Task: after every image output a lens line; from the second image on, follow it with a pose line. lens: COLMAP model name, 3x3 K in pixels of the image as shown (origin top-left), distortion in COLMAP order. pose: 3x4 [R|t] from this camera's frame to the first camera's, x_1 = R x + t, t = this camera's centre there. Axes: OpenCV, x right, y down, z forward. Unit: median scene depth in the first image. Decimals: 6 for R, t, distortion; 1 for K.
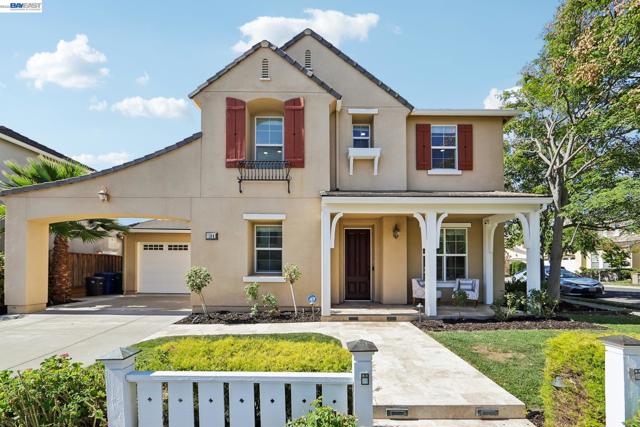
lens RADIAL K [[255.7, 0, 321.4], [0, 255.7, 262.5], [0, 0, 1]] dist [0.002985, 0.000210]
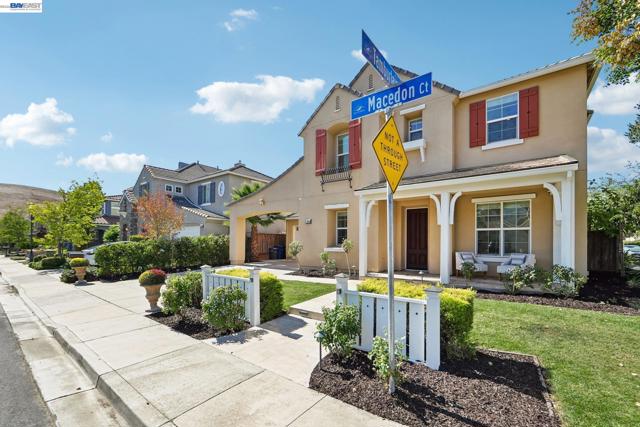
lens RADIAL K [[262.8, 0, 327.0], [0, 262.8, 242.7], [0, 0, 1]] dist [-0.002510, -0.000166]
pose [[0.811720, 0.002160, -0.584043, 0.544612], [0.004034, 0.999949, 0.009305, 0.011102], [0.584033, -0.009909, 0.811669, -0.216788]]
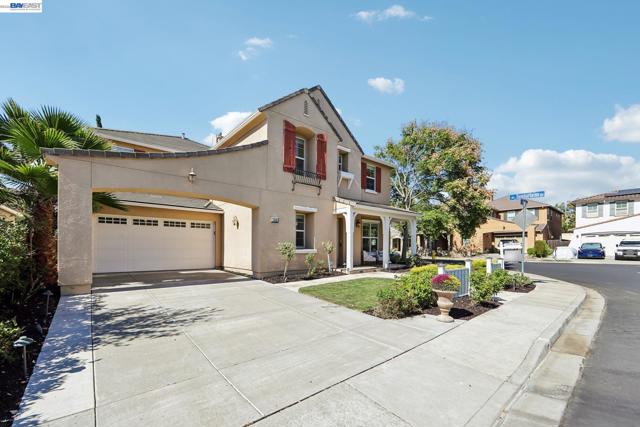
lens RADIAL K [[262.8, 0, 321.6], [0, 262.8, 250.0], [0, 0, 1]] dist [0.000319, 0.000008]
pose [[0.757406, -0.009986, 0.652868, -1.044296], [-0.007932, 0.999669, 0.024493, 0.018144], [-0.652896, -0.023730, 0.757076, -0.197376]]
